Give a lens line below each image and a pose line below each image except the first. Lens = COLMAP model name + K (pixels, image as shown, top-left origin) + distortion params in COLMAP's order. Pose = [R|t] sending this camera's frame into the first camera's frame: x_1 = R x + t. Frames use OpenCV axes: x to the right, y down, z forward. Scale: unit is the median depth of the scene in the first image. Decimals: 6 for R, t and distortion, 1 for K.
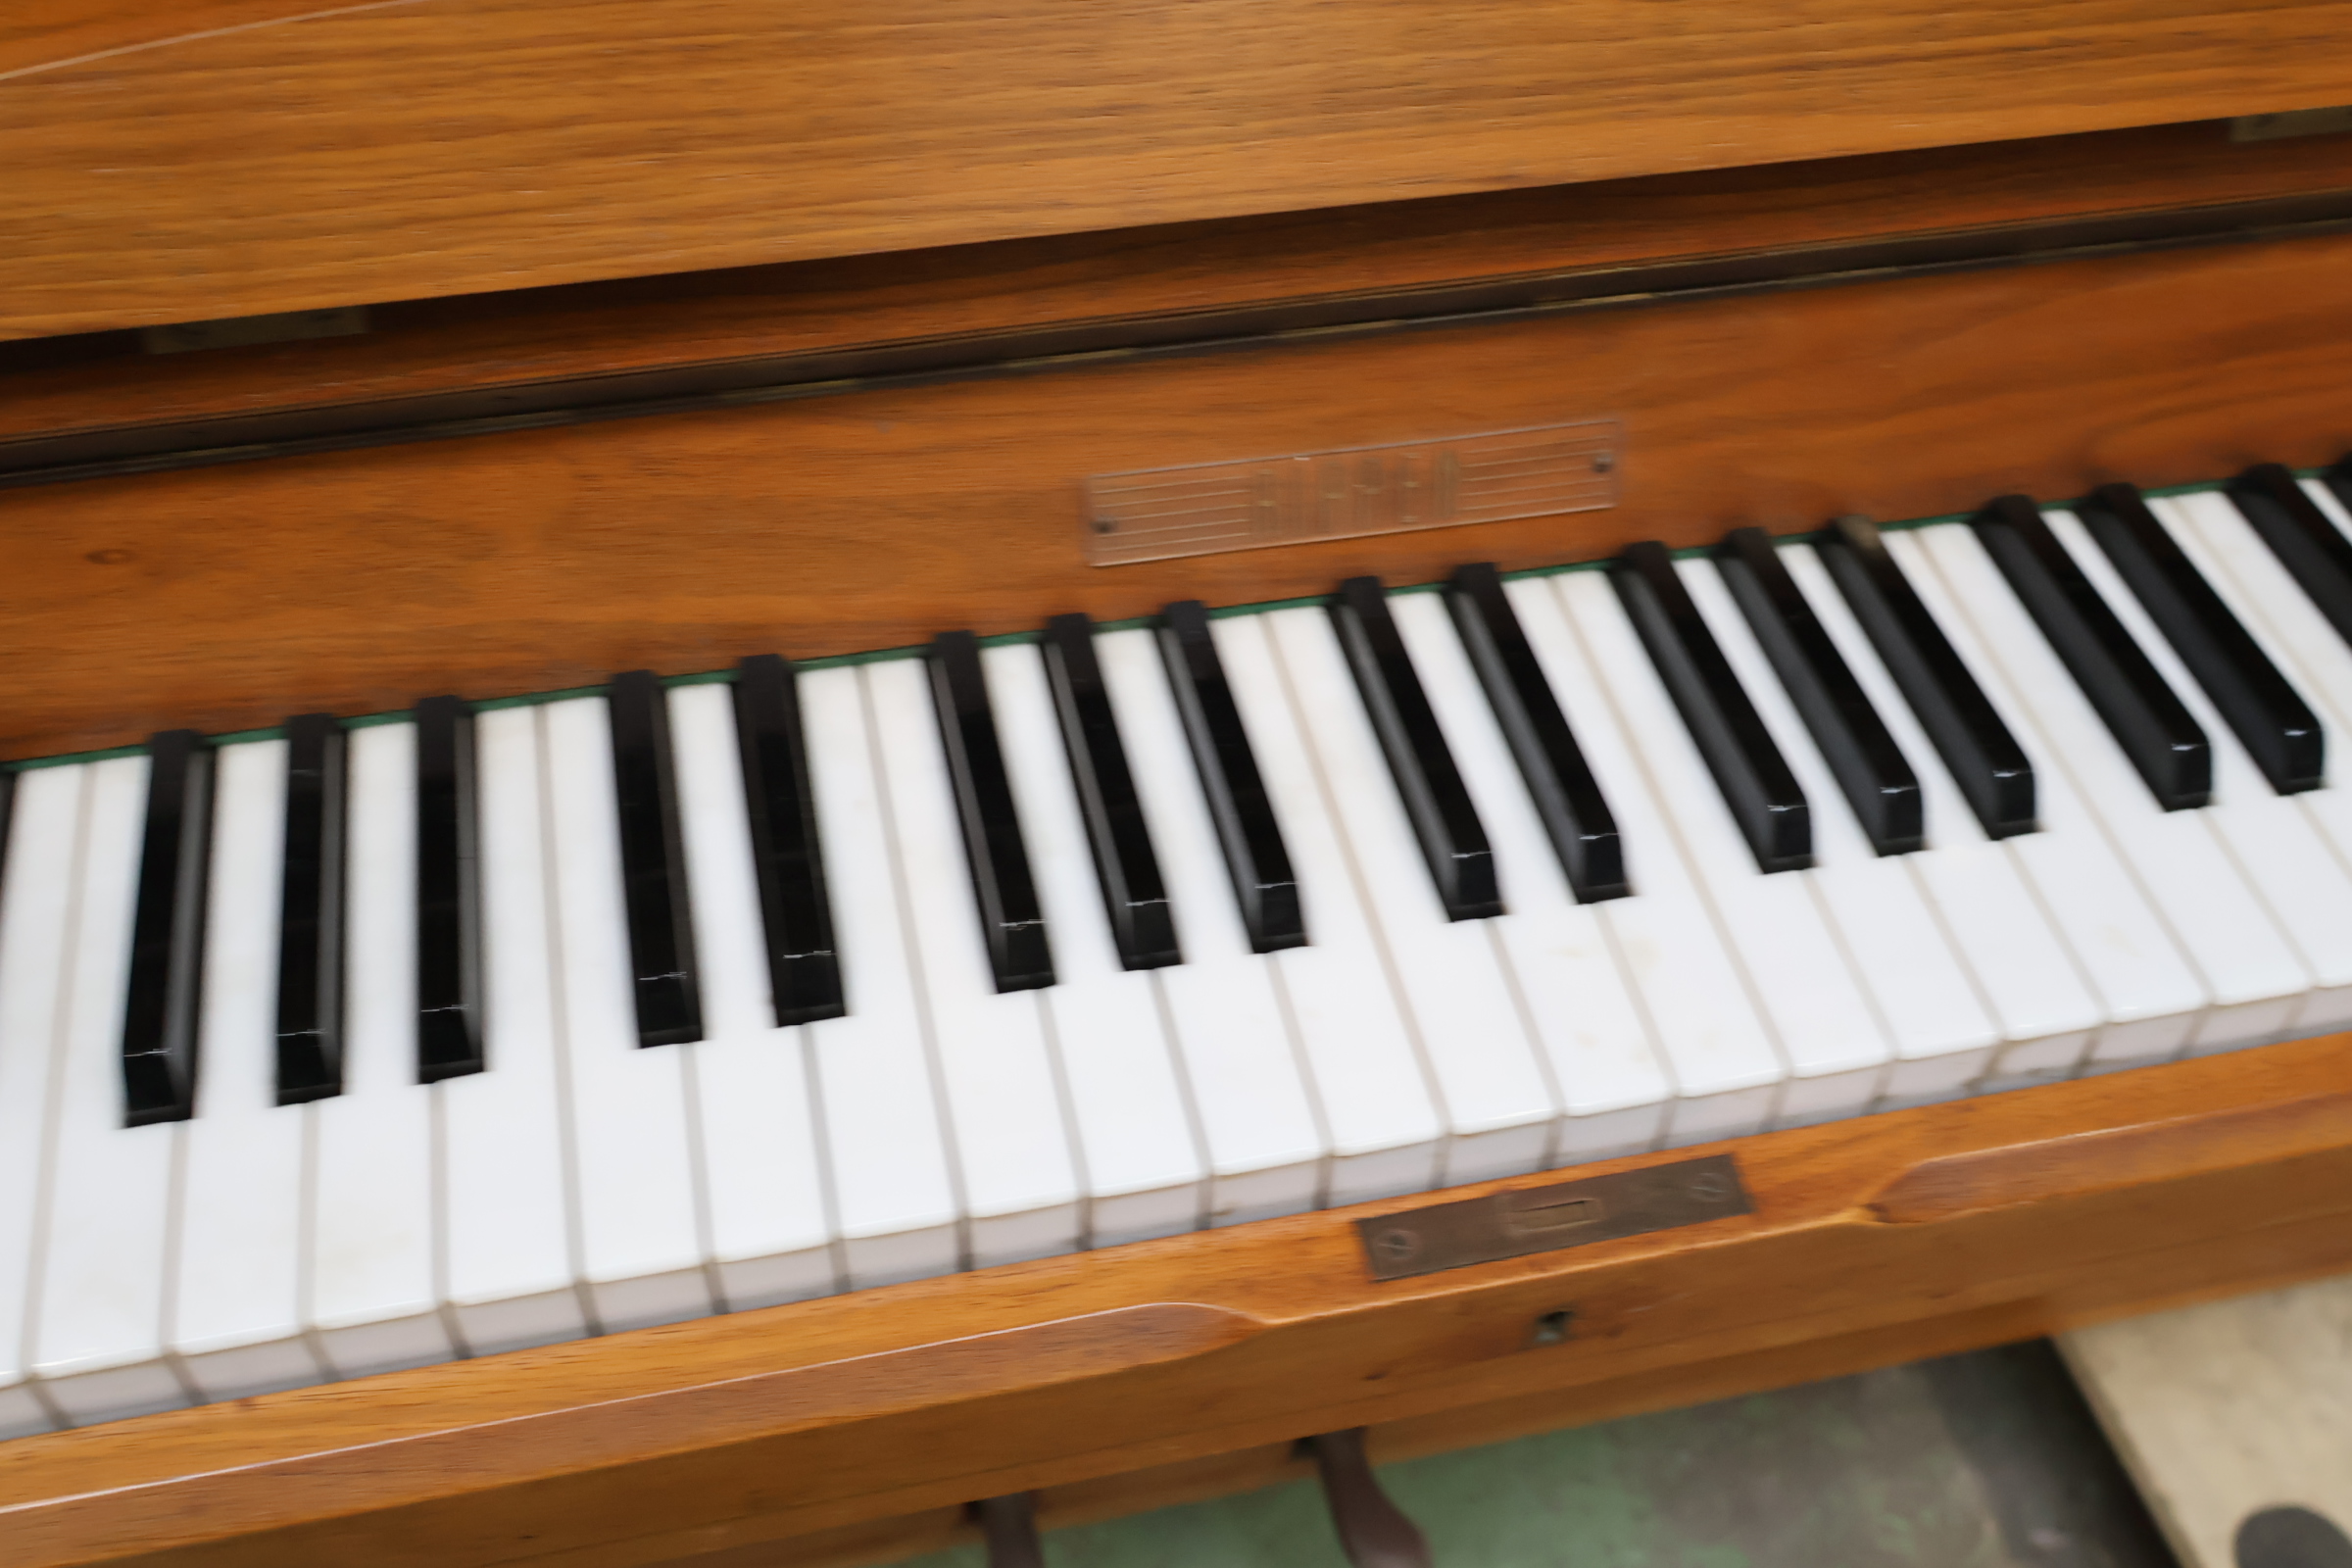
lens RADIAL K [[2381.8, 0, 1168.9], [0, 2381.8, 780.5], [0, 0, 1]] dist [0.001488, 0.002390]
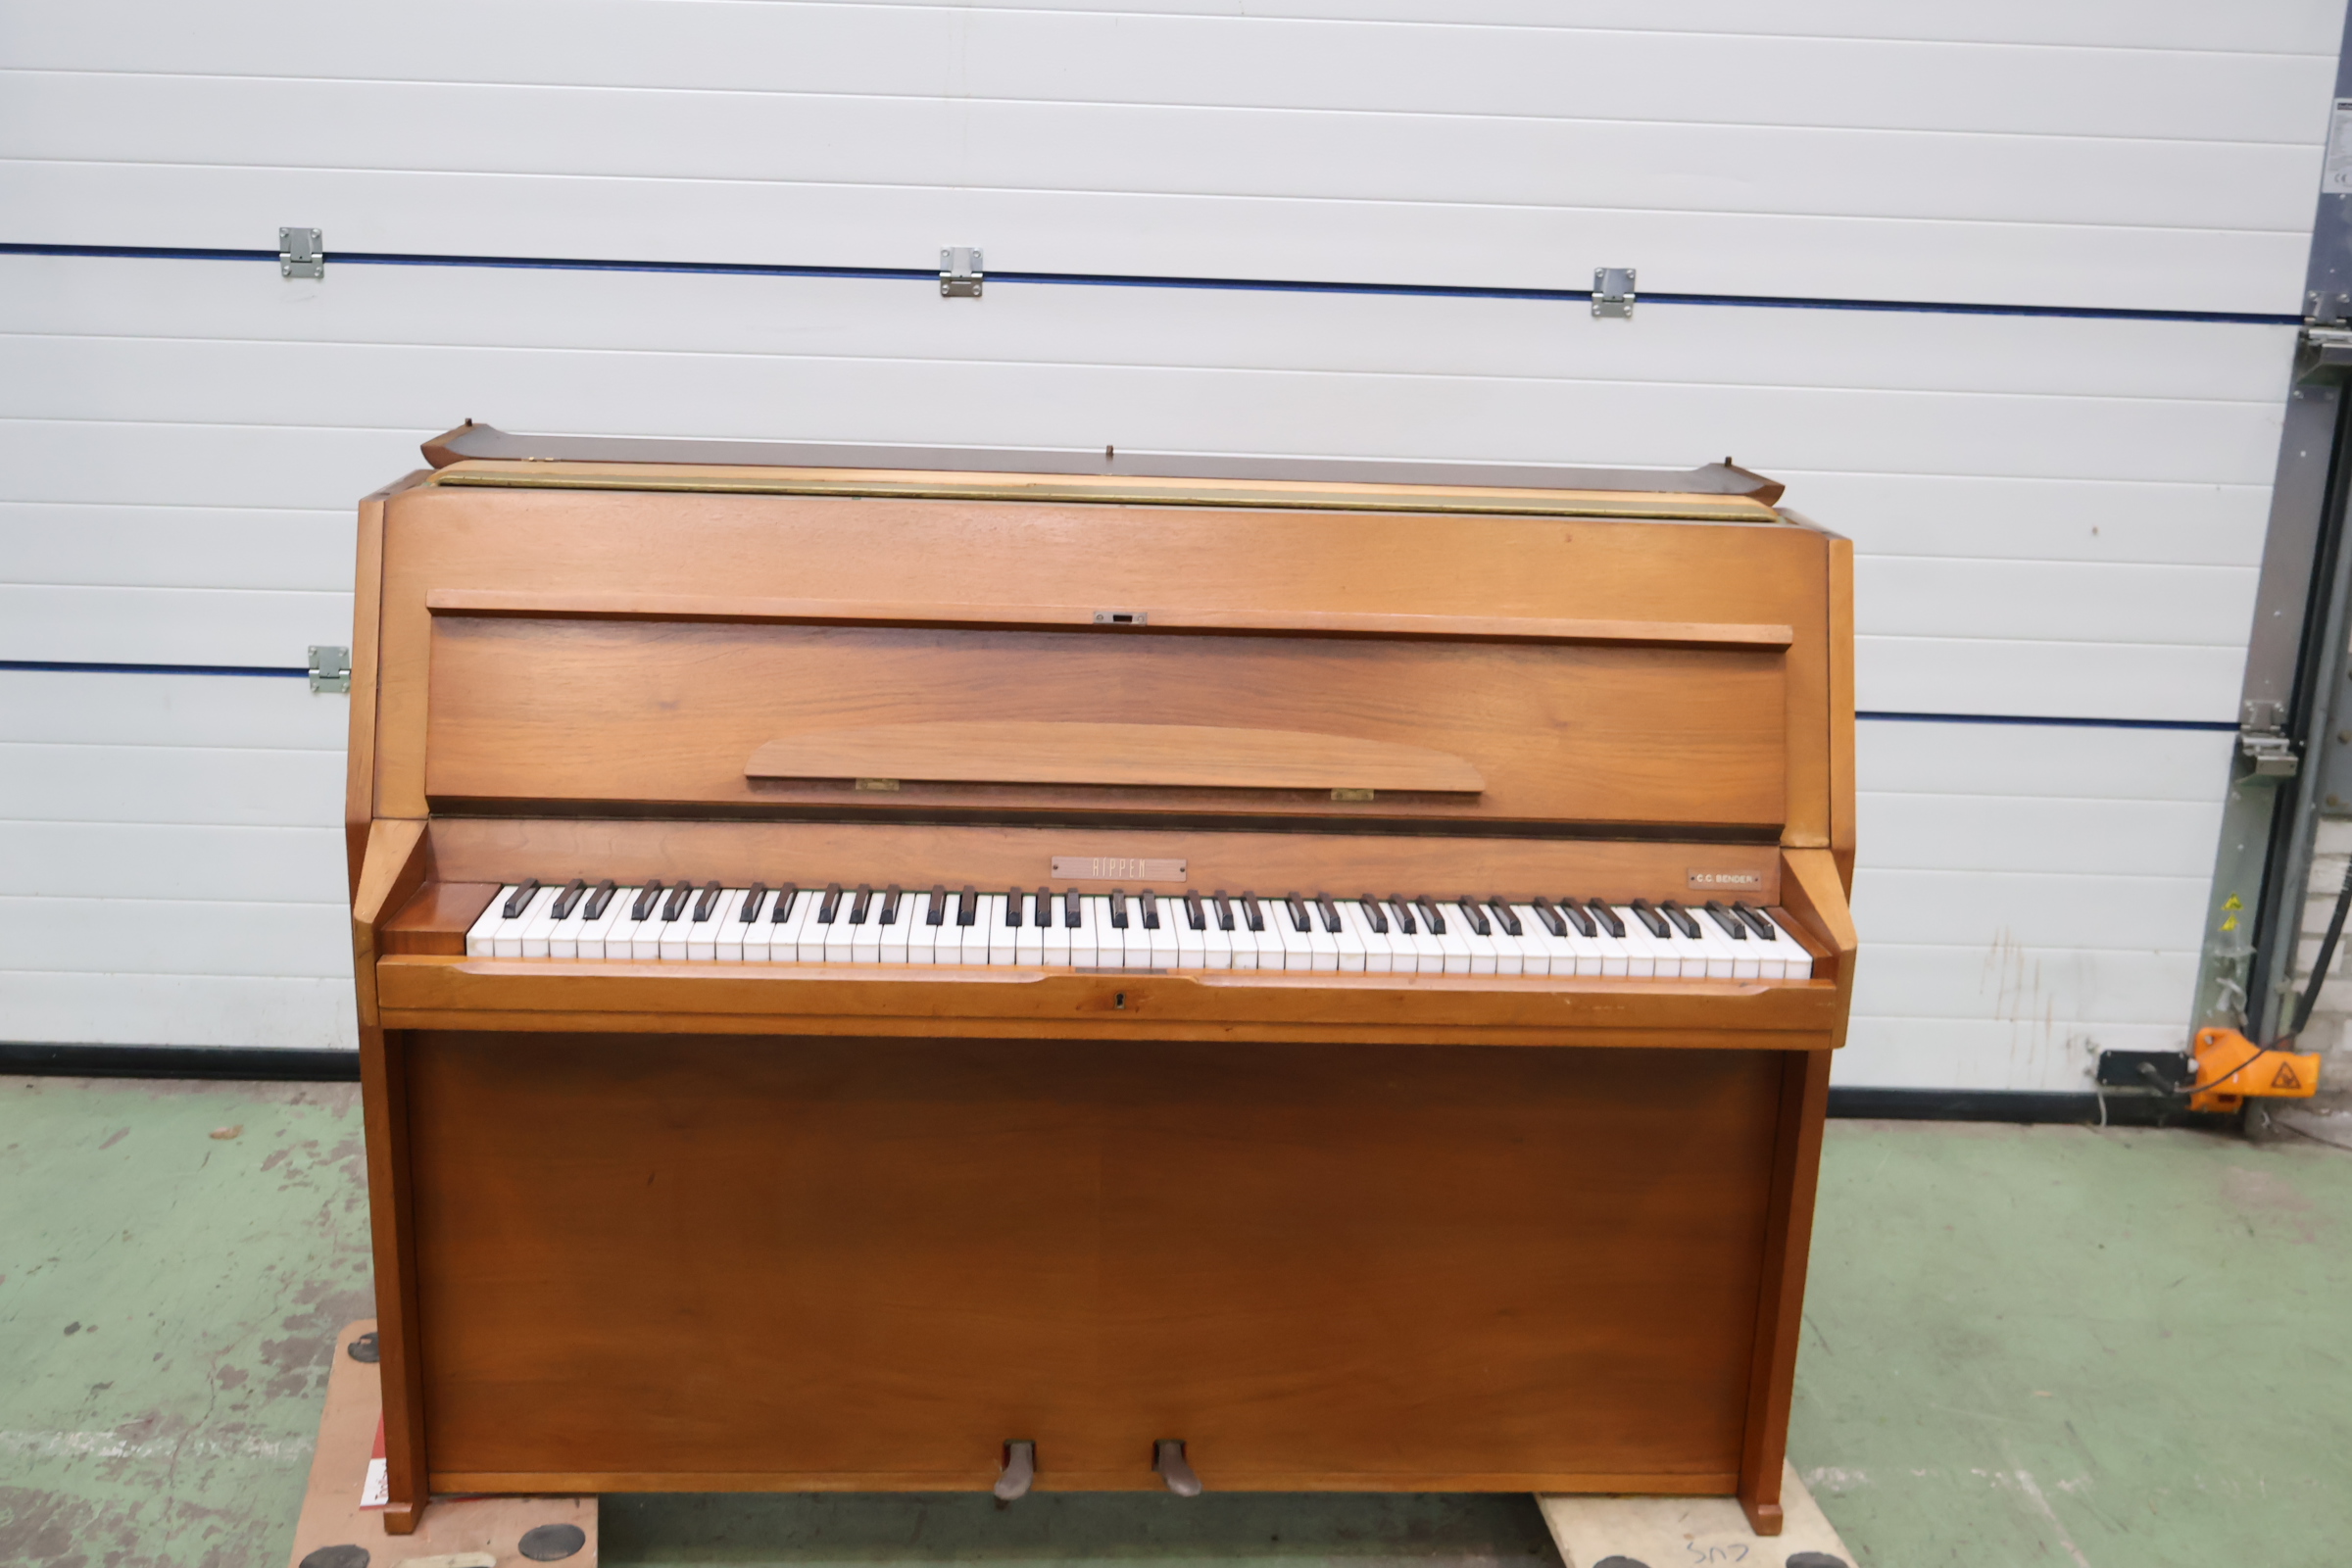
lens RADIAL K [[2380.5, 0, 1170.1], [0, 2380.5, 781.3], [0, 0, 1]] dist [0.001235, 0.002595]
pose [[0.986607, 0.042944, -0.157364, 0.224170], [-0.121105, 0.839126, -0.530284, 2.115809], [0.109275, 0.542239, 0.833088, -2.741947]]
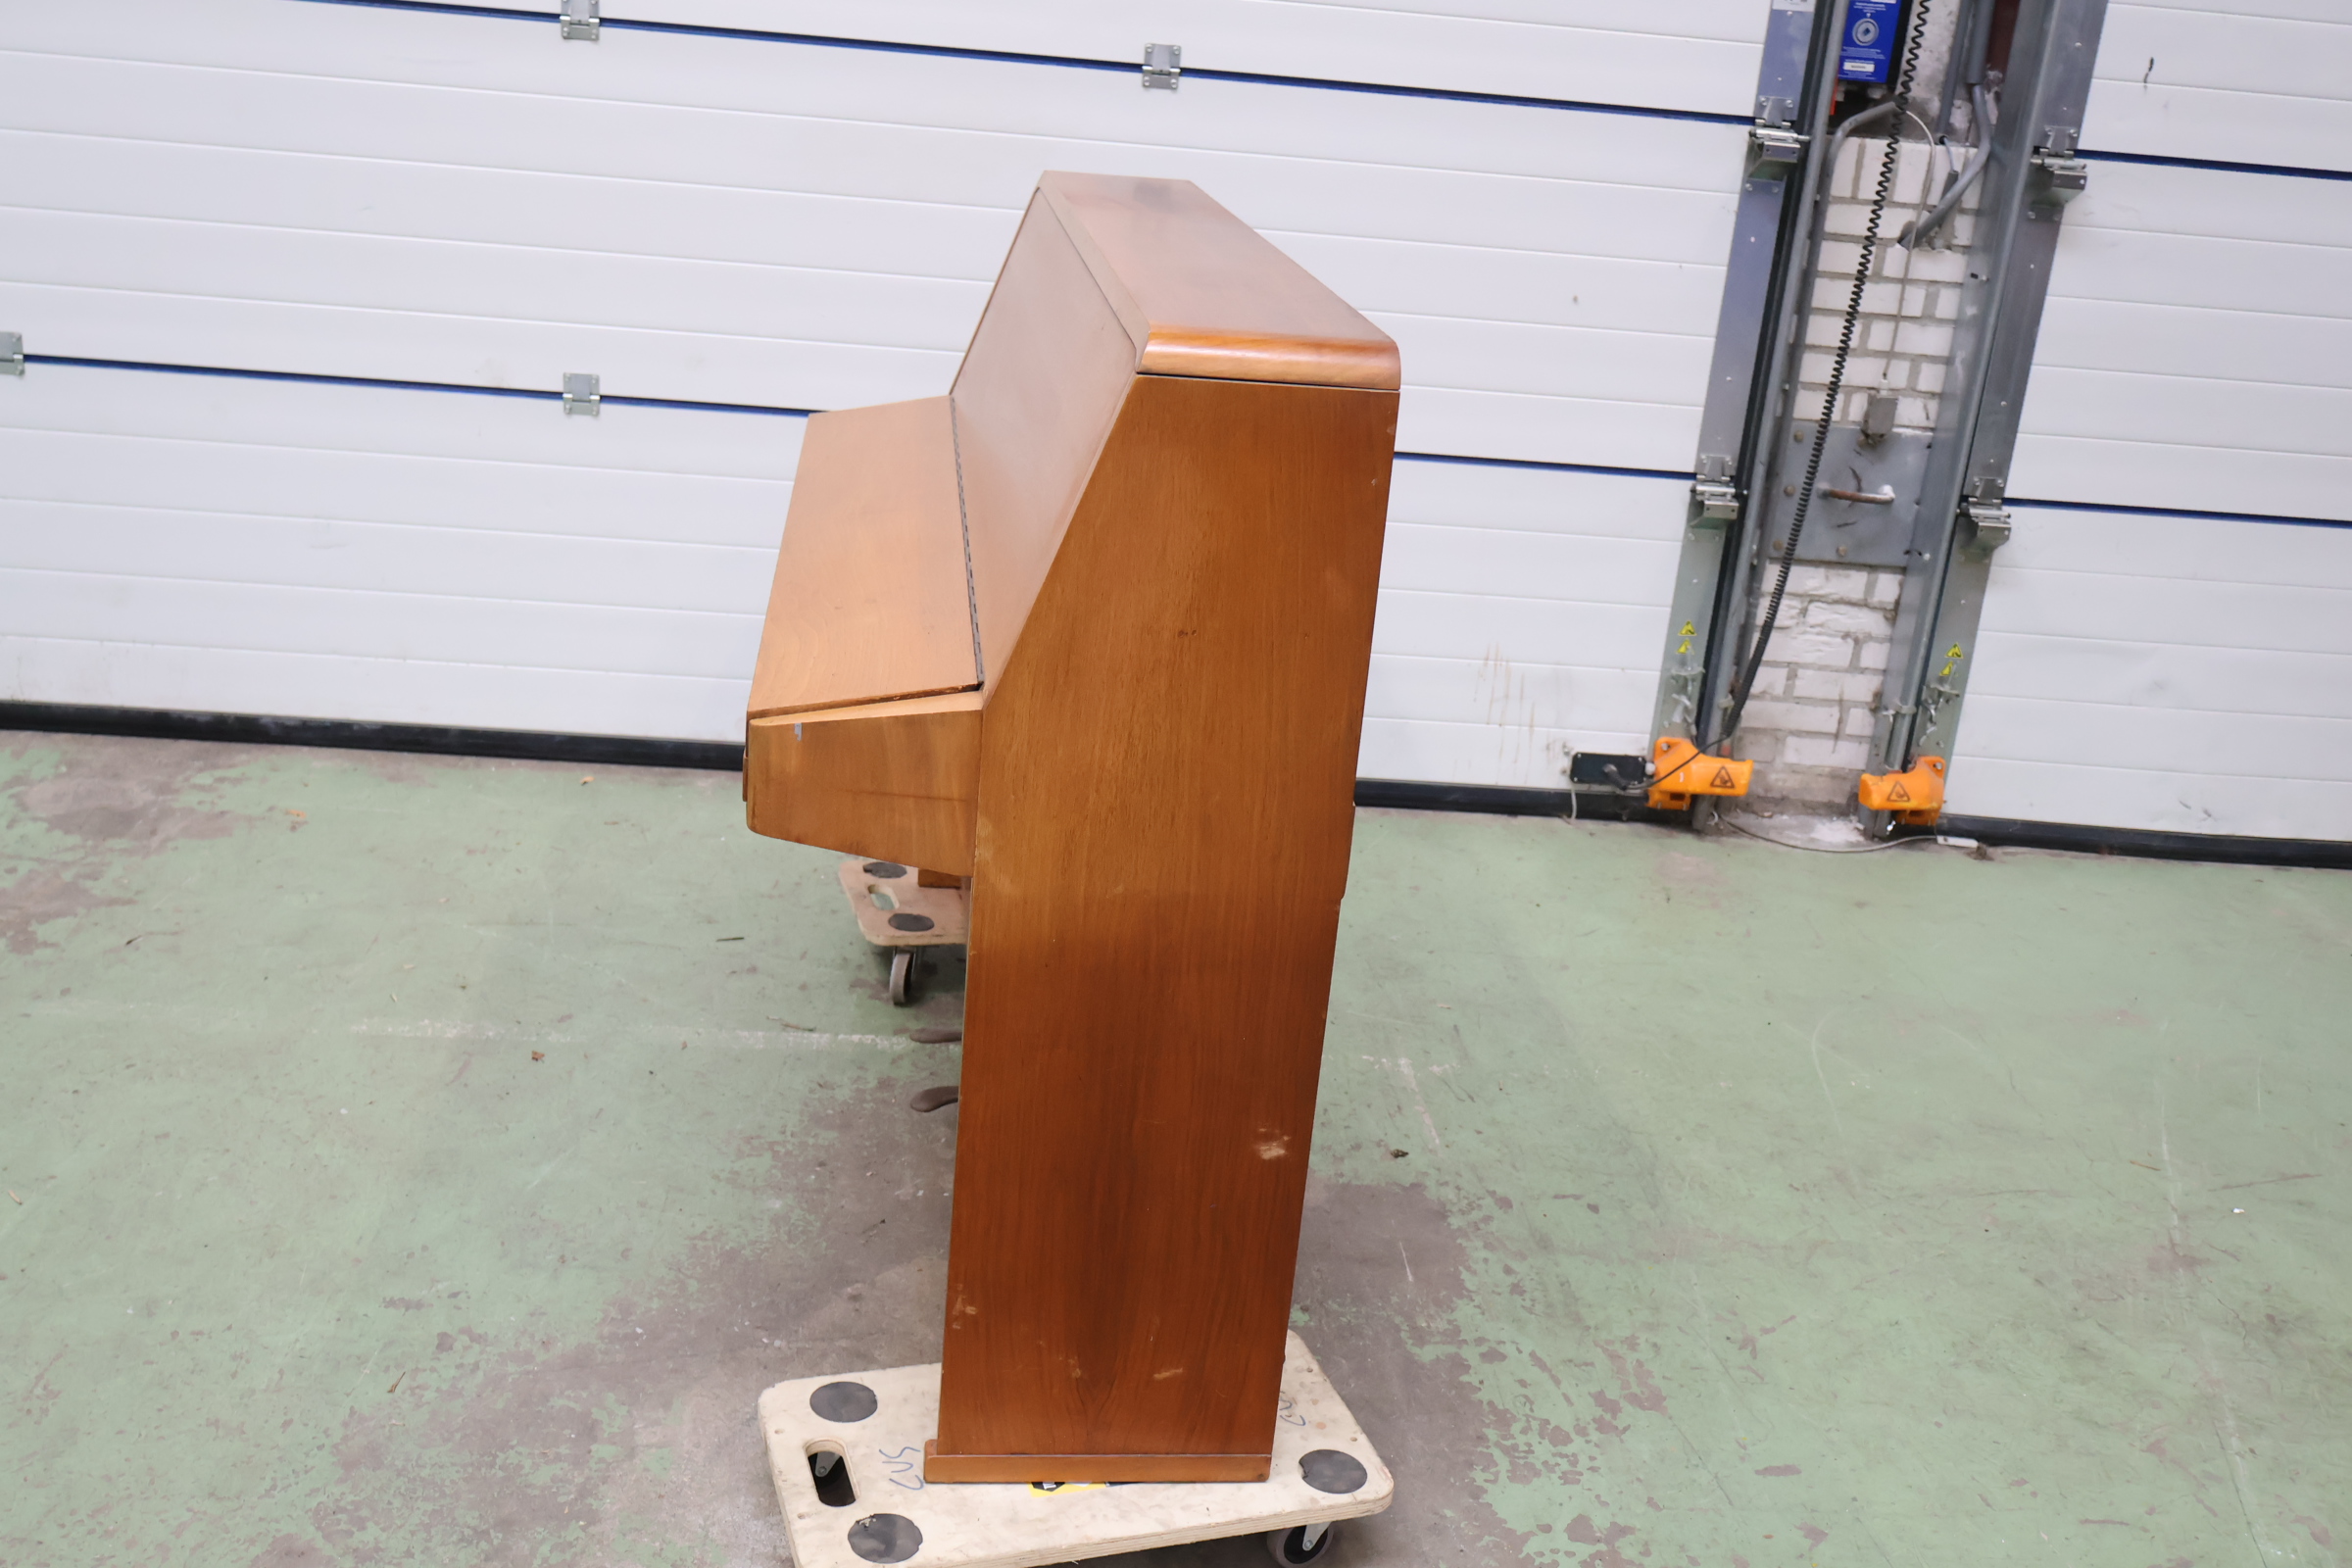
lens RADIAL K [[2248.6, 0, 1149.3], [0, 2248.6, 778.0], [0, 0, 1]] dist [0.000314, 0.011266]
pose [[0.992506, 0.084150, -0.088601, 1.139519], [-0.116145, 0.874972, -0.470036, 2.652004], [0.037970, 0.476804, 0.878189, -3.019649]]
